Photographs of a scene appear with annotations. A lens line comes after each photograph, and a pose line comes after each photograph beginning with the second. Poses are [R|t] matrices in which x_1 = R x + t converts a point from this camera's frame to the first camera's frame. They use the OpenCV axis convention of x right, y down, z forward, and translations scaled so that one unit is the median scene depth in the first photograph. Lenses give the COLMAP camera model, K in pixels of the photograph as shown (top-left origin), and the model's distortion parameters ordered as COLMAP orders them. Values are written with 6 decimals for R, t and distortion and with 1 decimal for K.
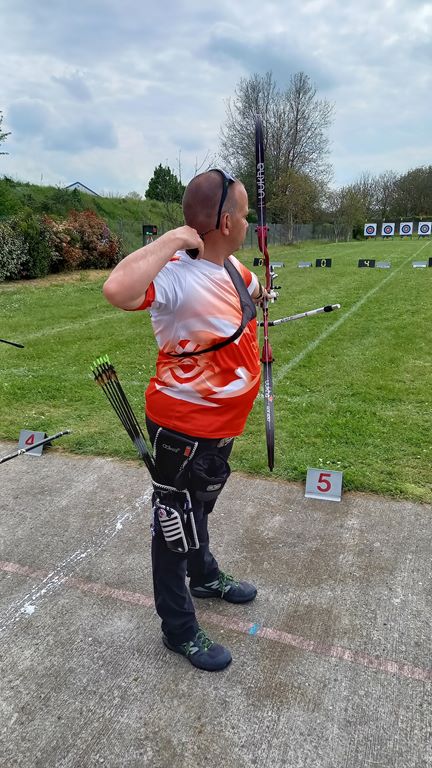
lens RADIAL K [[562.3, 0, 212.5], [0, 562.3, 379.6], [0, 0, 1]] dist [0.062523, -0.063971]
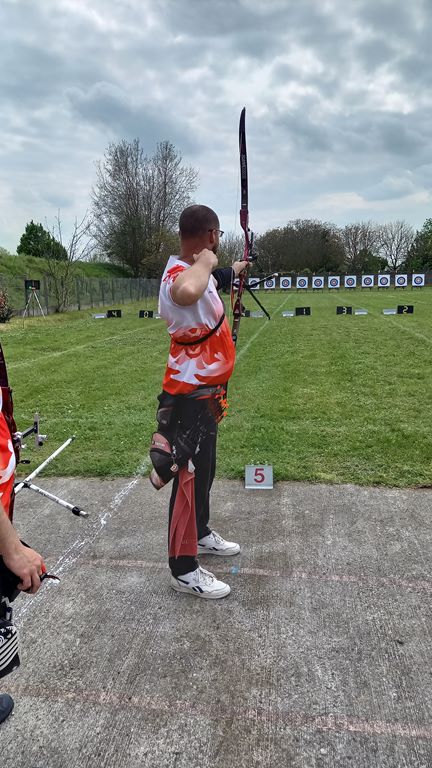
lens RADIAL K [[559.4, 0, 214.5], [0, 559.4, 381.6], [0, 0, 1]] dist [0.067466, -0.062603]
pose [[0.974567, -0.046465, 0.219226, -0.154678], [0.065573, 0.994579, -0.080702, 0.062284], [-0.214288, 0.093025, 0.972331, -0.207952]]
